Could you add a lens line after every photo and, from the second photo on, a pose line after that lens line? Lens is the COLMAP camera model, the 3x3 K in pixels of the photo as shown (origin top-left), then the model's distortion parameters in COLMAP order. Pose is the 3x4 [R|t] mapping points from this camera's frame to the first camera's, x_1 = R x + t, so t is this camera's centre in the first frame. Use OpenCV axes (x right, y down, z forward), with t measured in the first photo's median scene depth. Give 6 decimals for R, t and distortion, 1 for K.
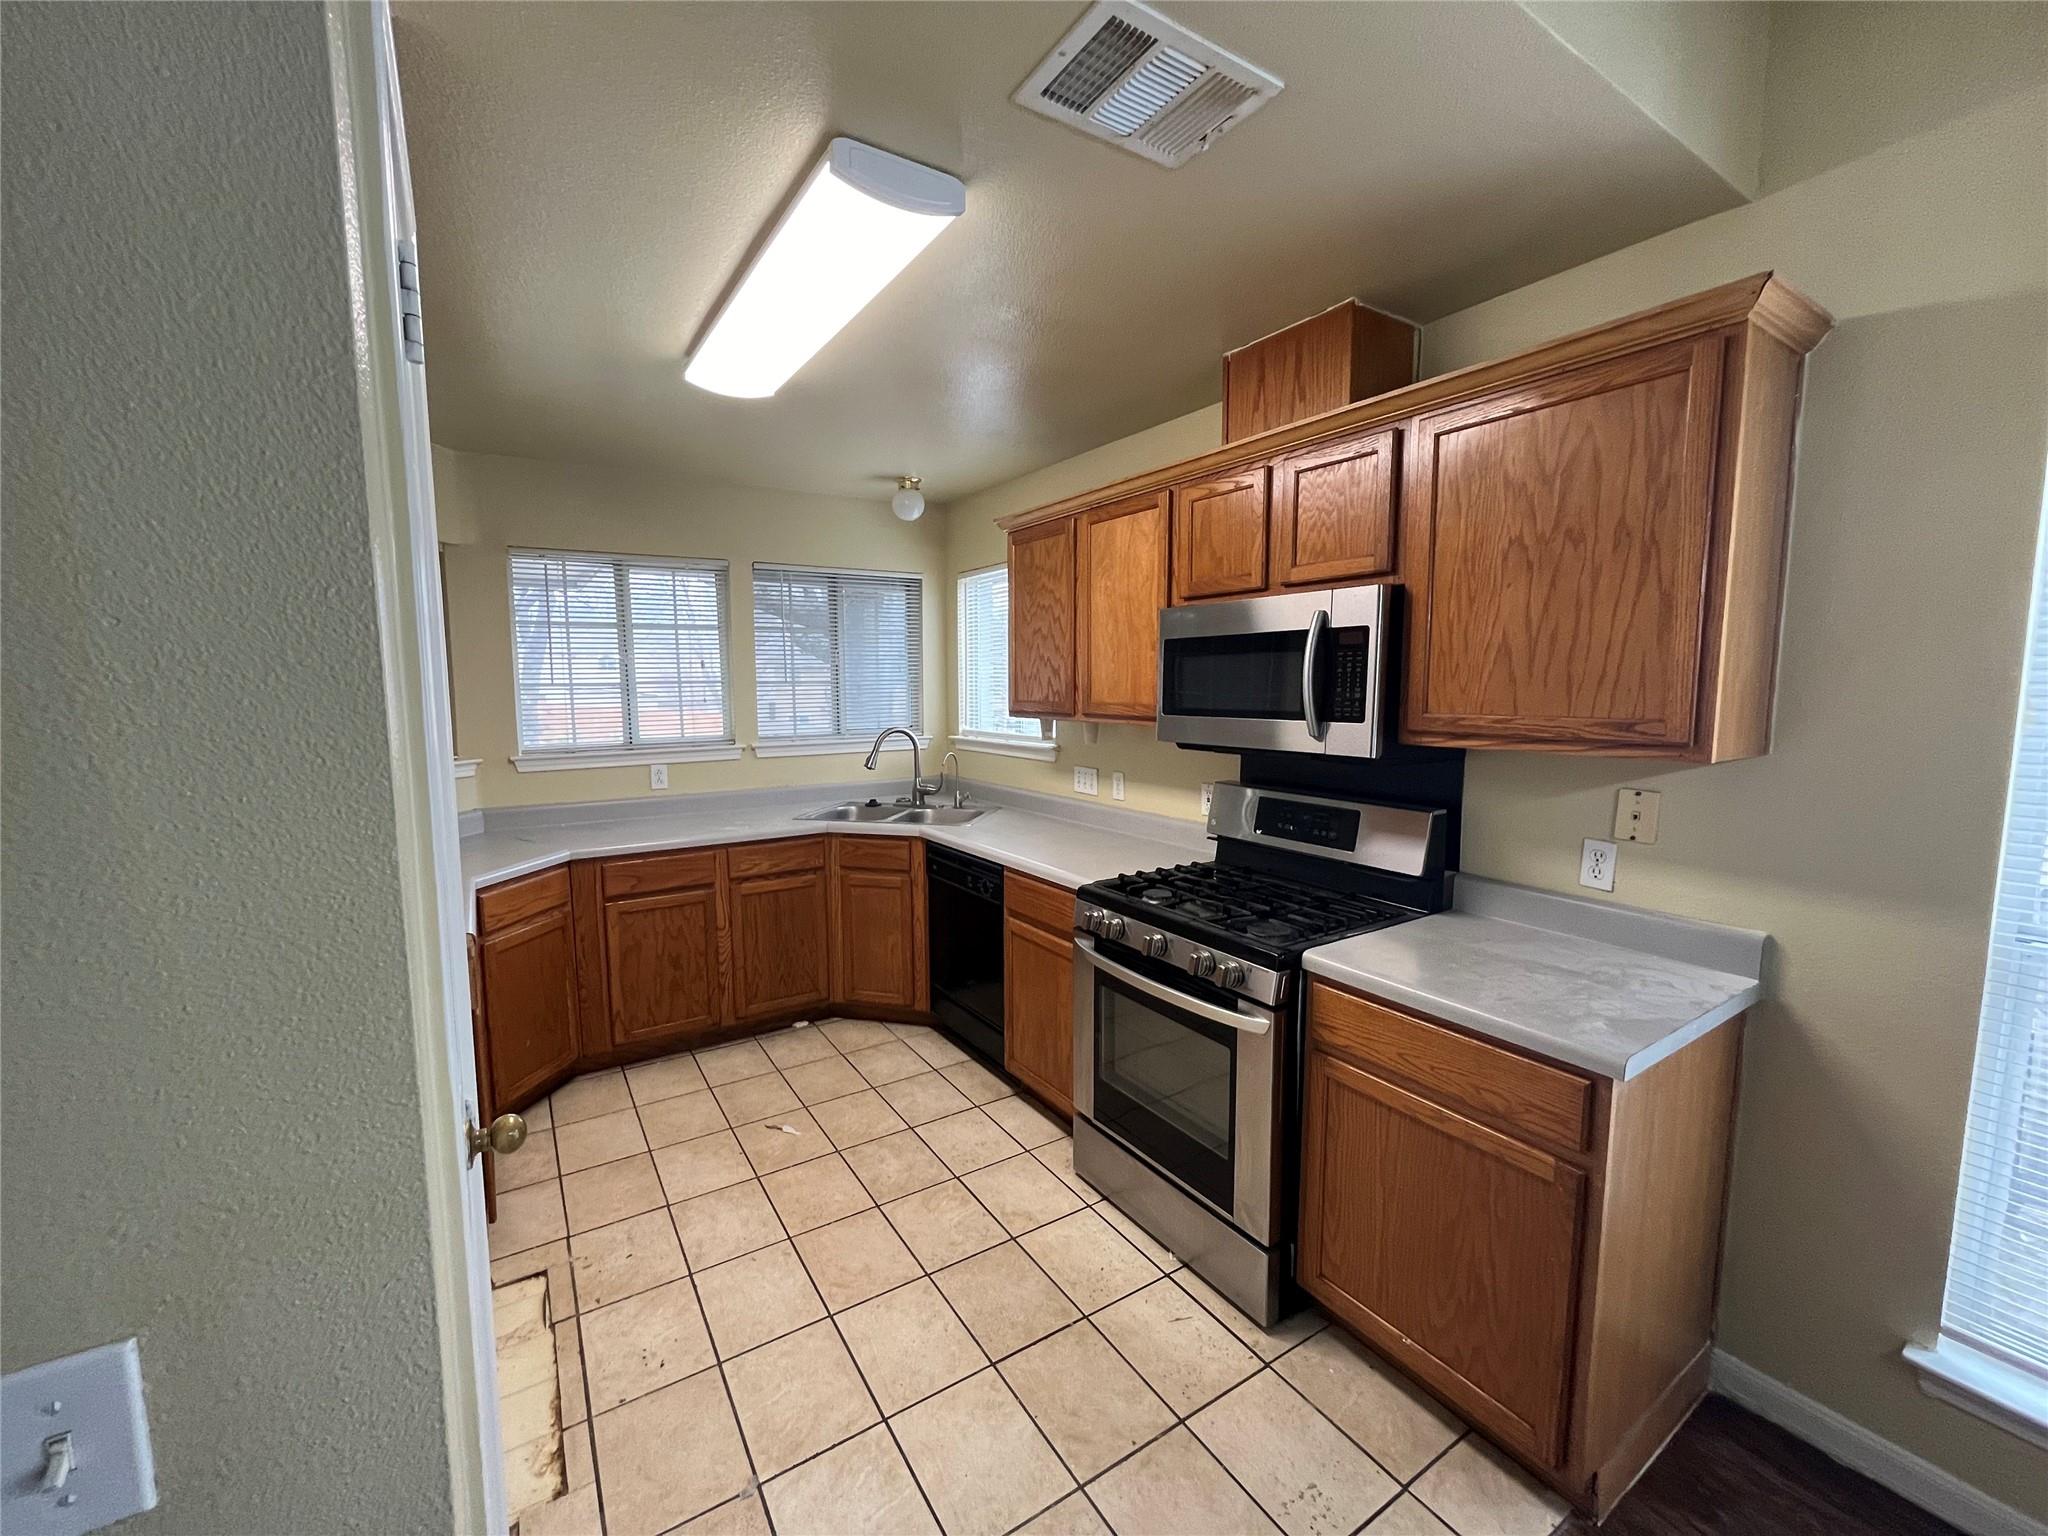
lens RADIAL K [[833.9, 0, 1024.0], [0, 833.9, 768.0], [0, 0, 1]] dist [-0.001373, -0.000390]
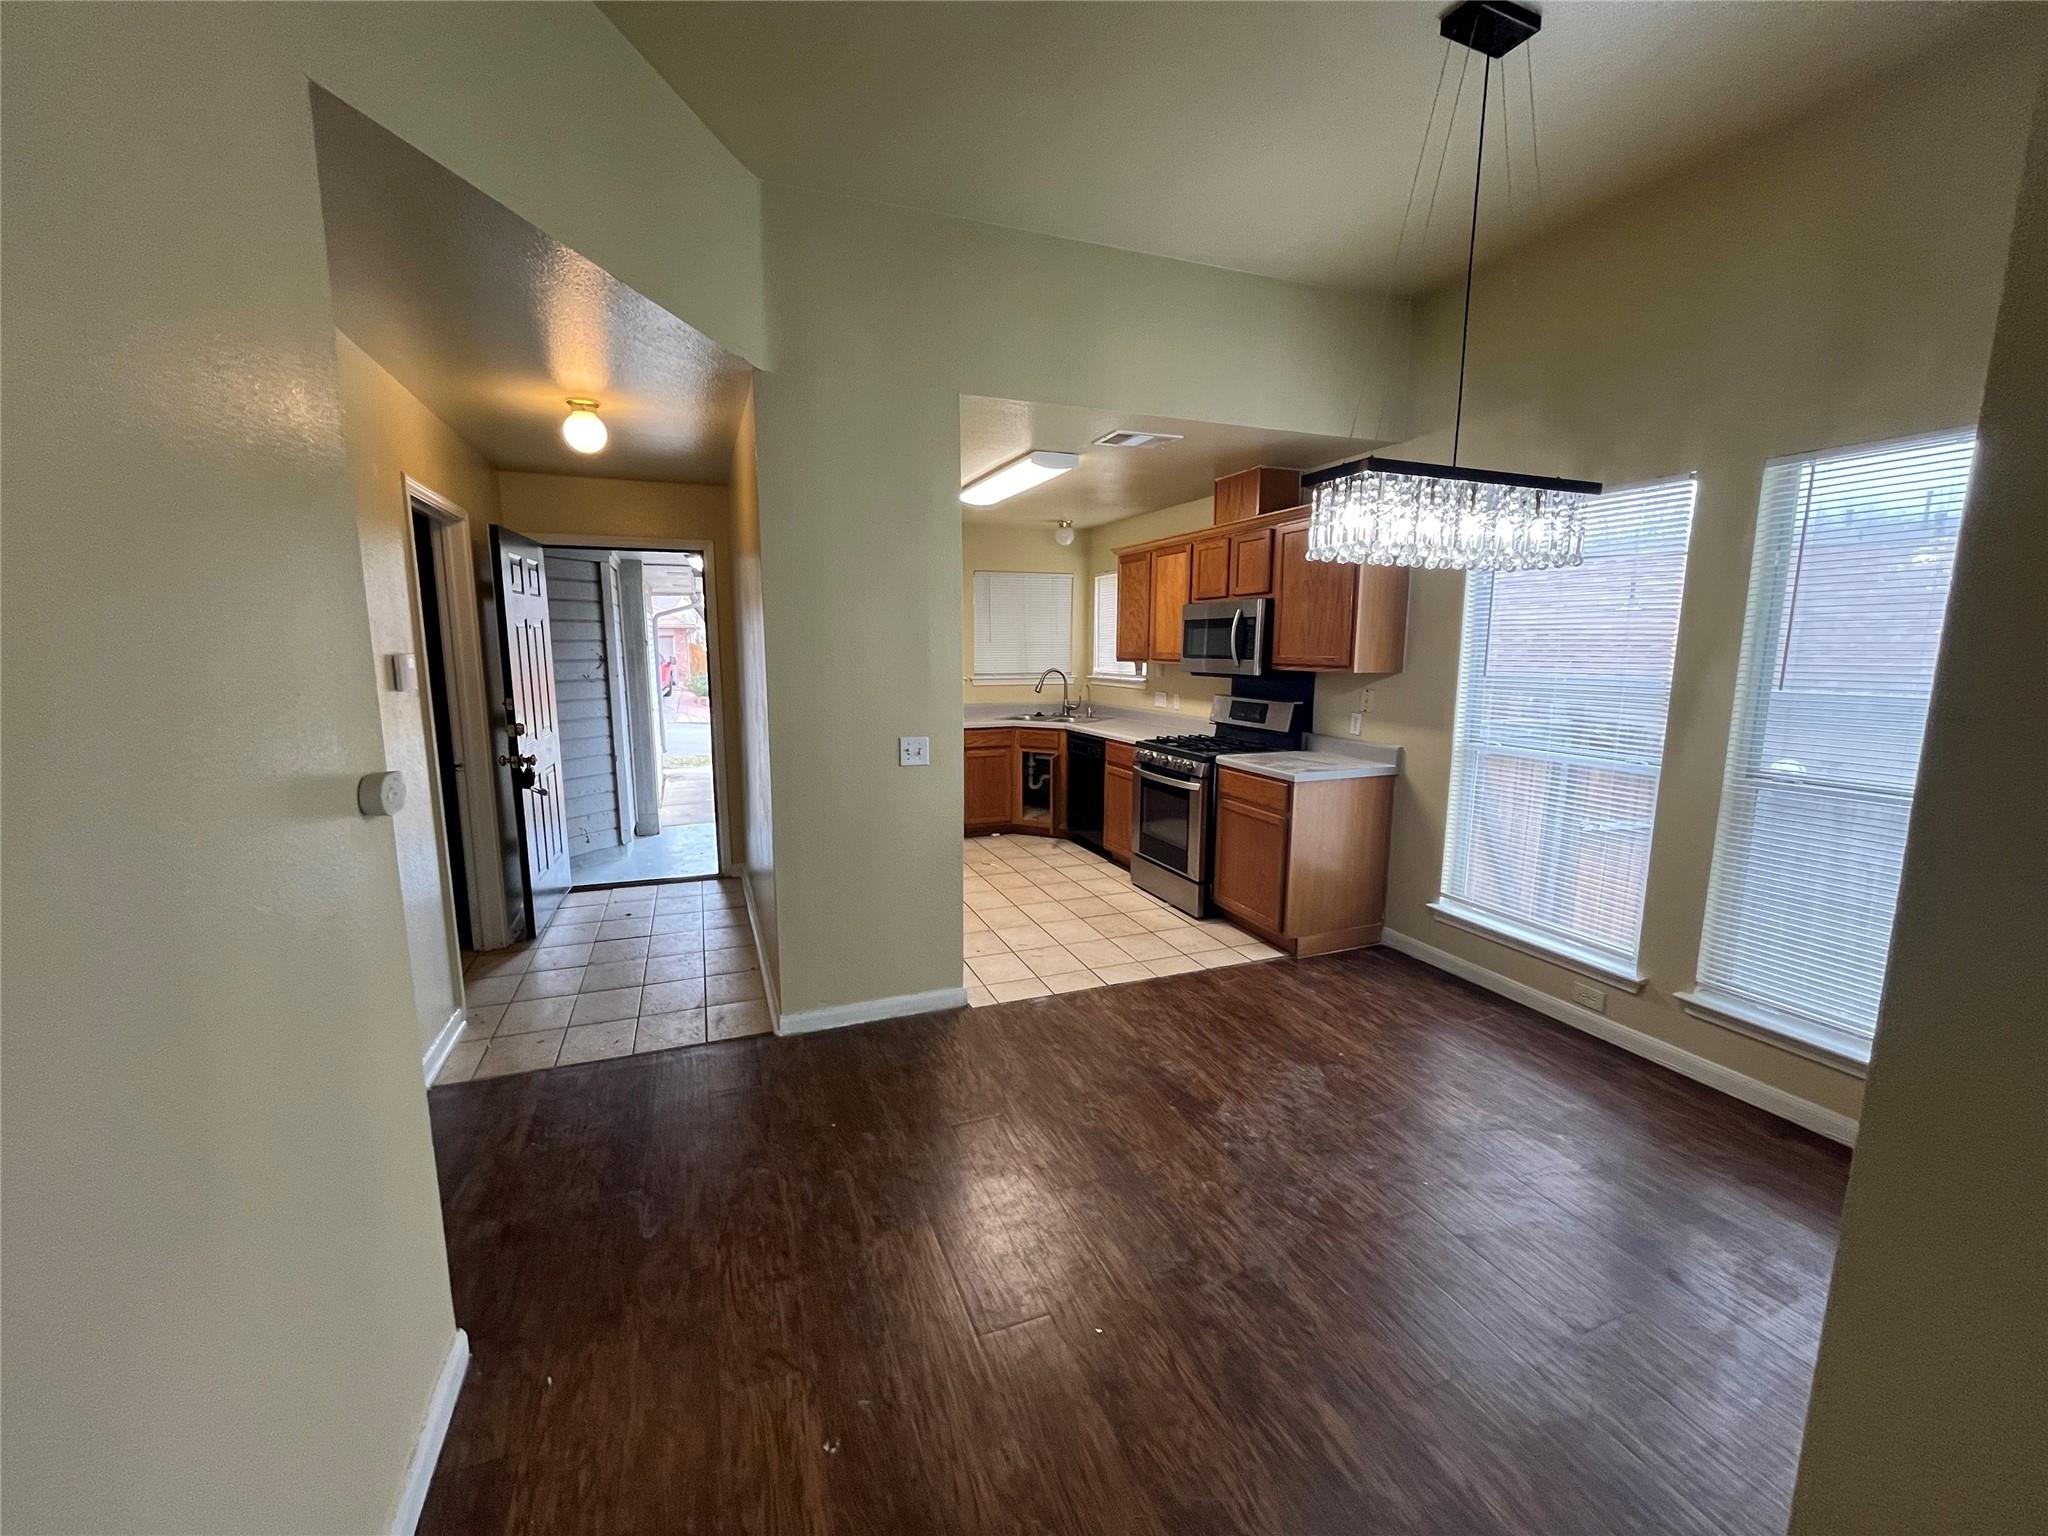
lens RADIAL K [[833.9, 0, 1024.0], [0, 833.9, 768.0], [0, 0, 1]] dist [-0.001373, -0.000390]
pose [[0.979665, 0.035307, -0.197509, 0.190420], [-0.026376, 0.998515, 0.047666, 0.109958], [0.198899, -0.041487, 0.979141, -1.004383]]
